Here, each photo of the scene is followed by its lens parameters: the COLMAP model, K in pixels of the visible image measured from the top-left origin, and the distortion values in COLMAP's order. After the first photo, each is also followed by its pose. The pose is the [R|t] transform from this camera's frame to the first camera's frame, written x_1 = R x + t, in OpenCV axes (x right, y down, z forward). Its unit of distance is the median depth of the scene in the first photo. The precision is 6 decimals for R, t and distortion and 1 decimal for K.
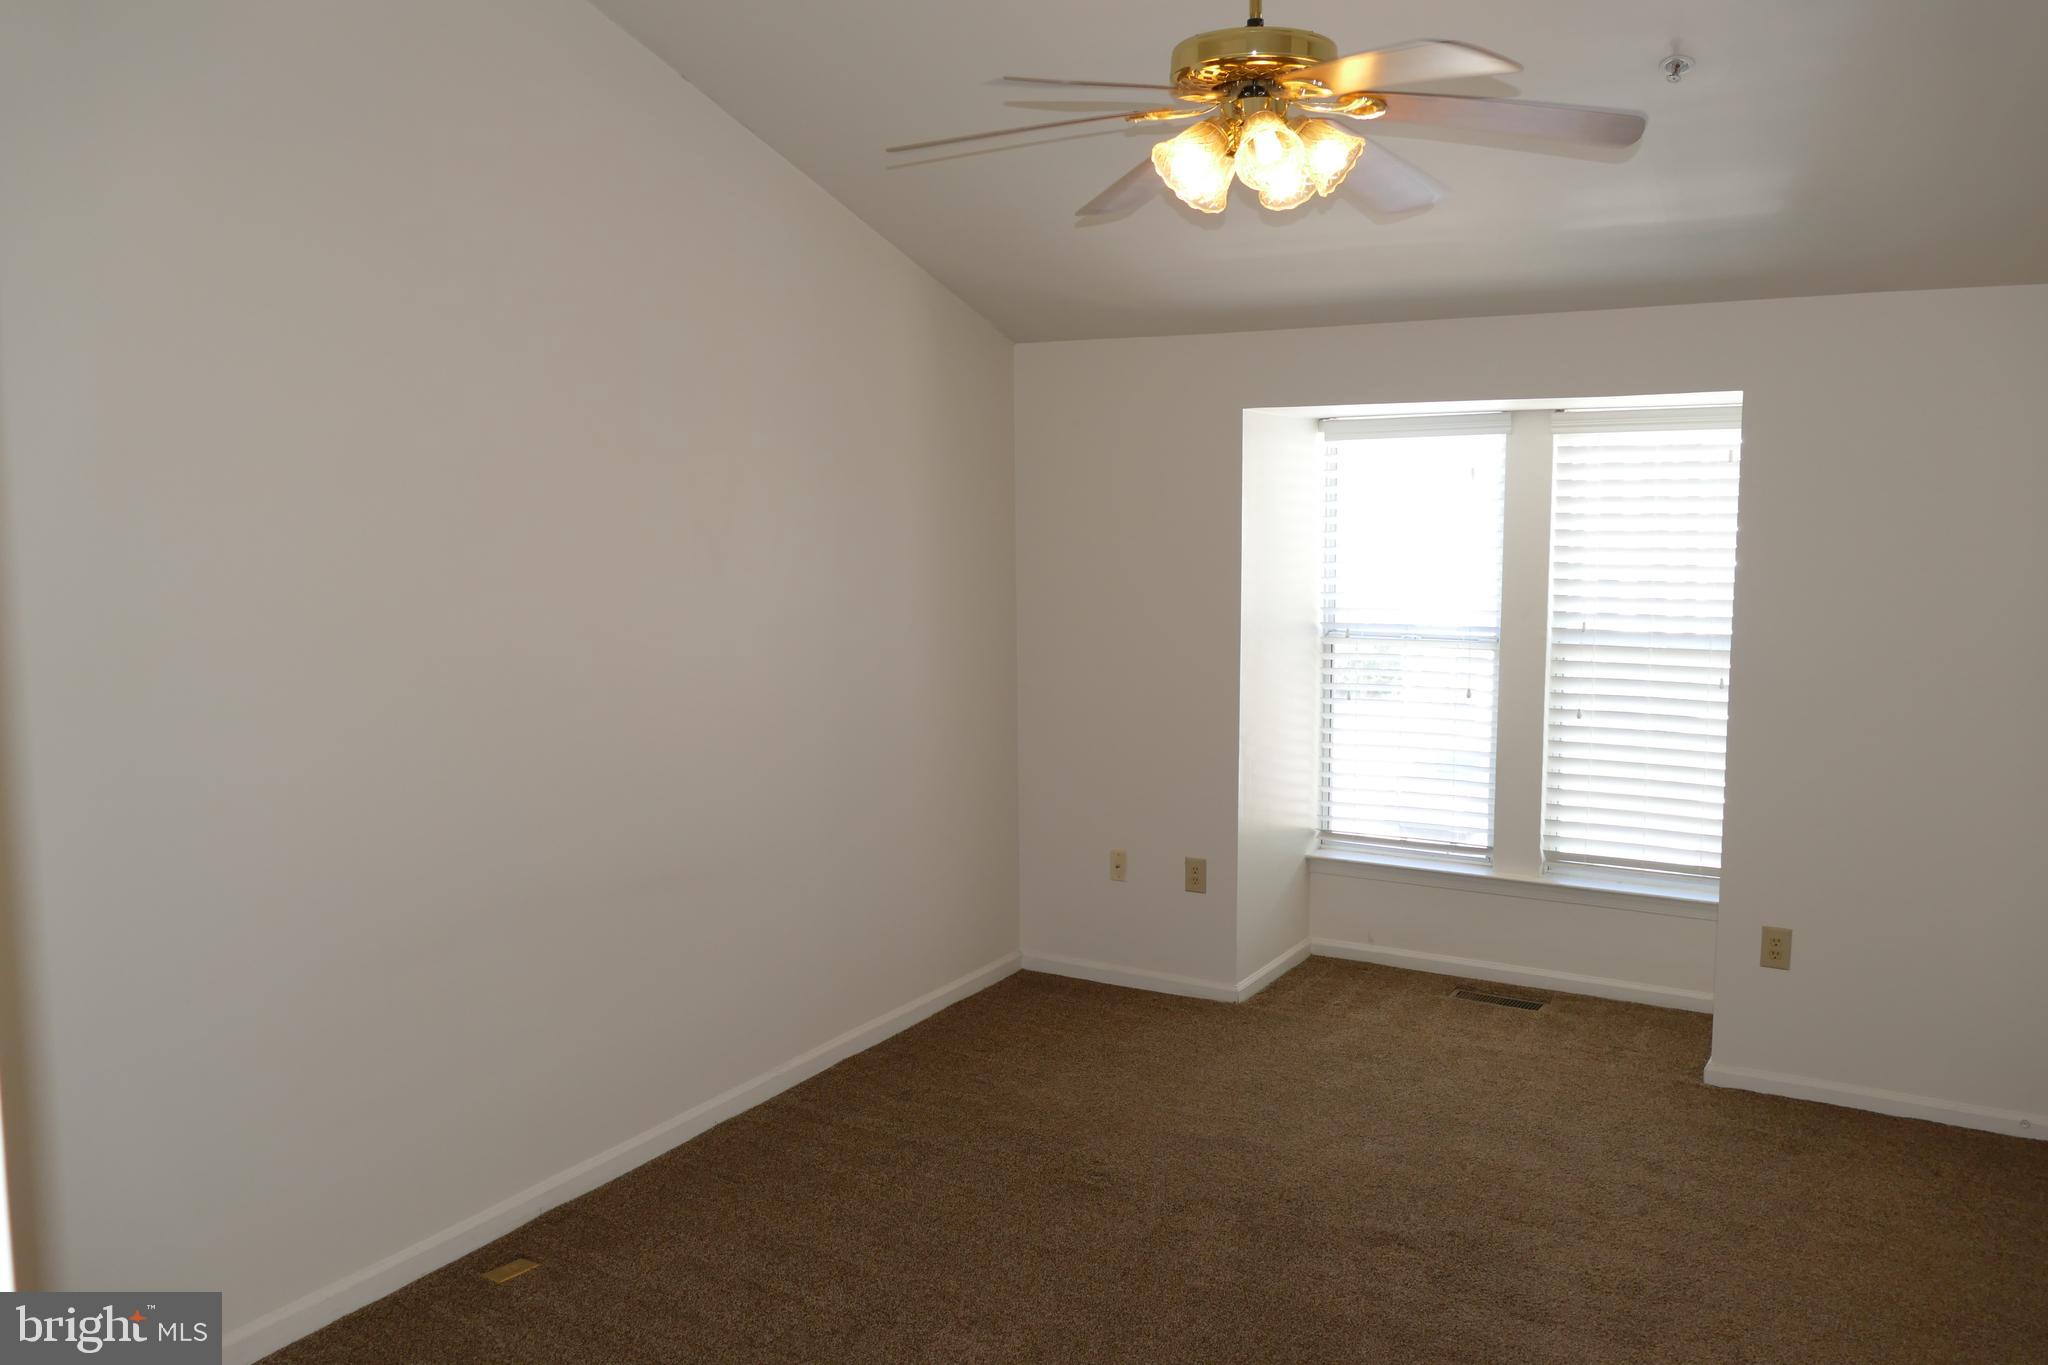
lens RADIAL K [[1551.8, 0, 1034.6], [0, 1551.8, 673.5], [0, 0, 1]] dist [-0.029333, 0.019202]
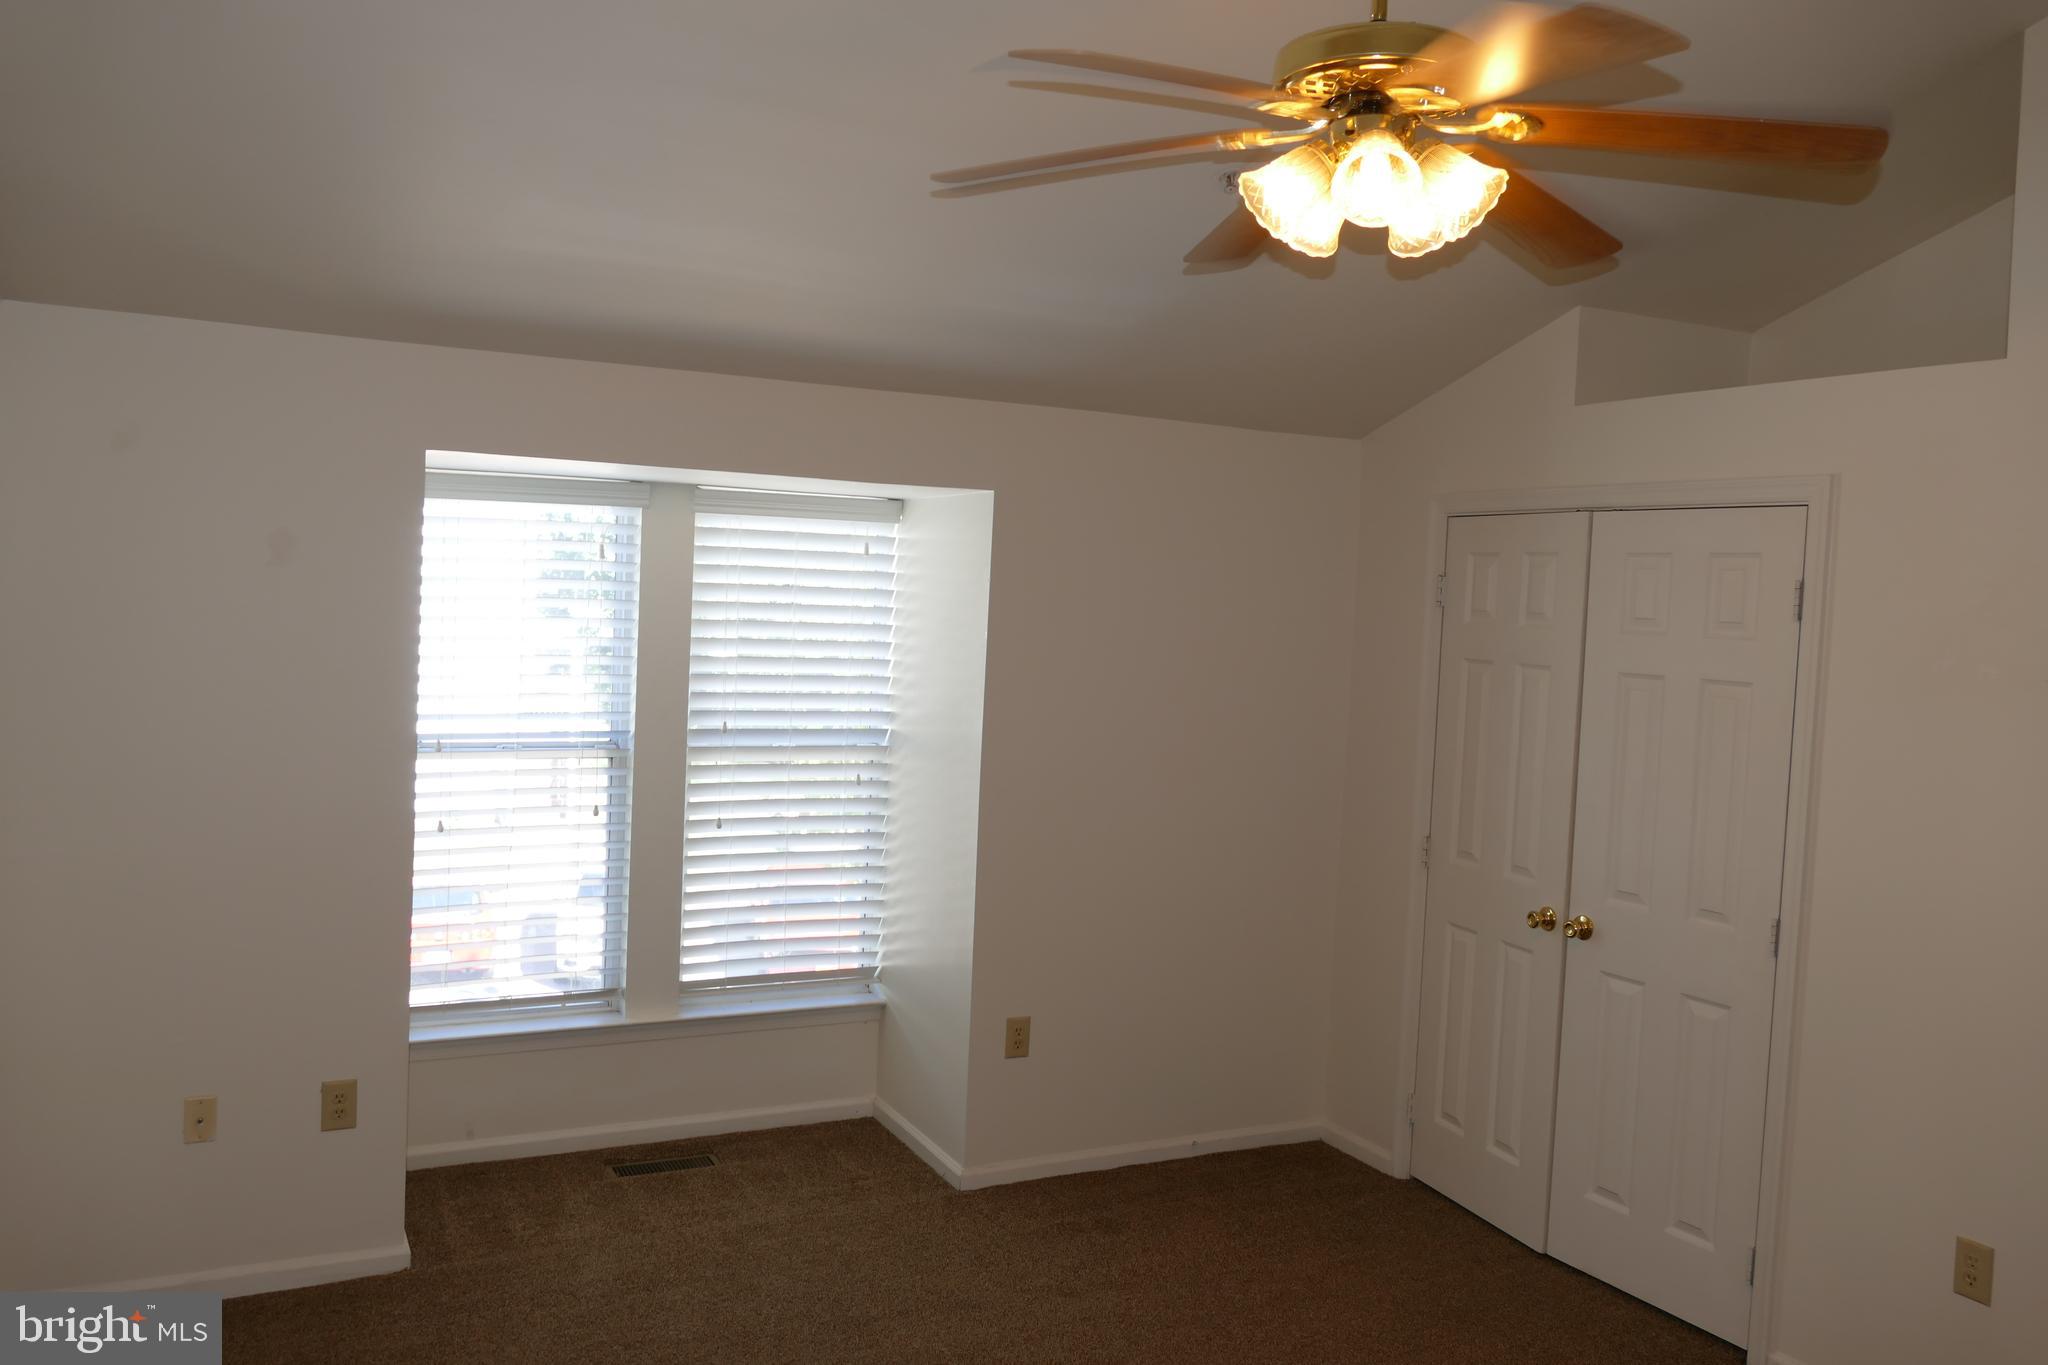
lens RADIAL K [[1551.8, 0, 1057.5], [0, 1551.8, 679.1], [0, 0, 1]] dist [-0.029333, 0.019202]
pose [[0.539080, -0.016415, 0.842094, -0.303089], [0.048332, 0.998765, -0.011471, -0.038419], [-0.840867, 0.046883, 0.539208, 0.343057]]
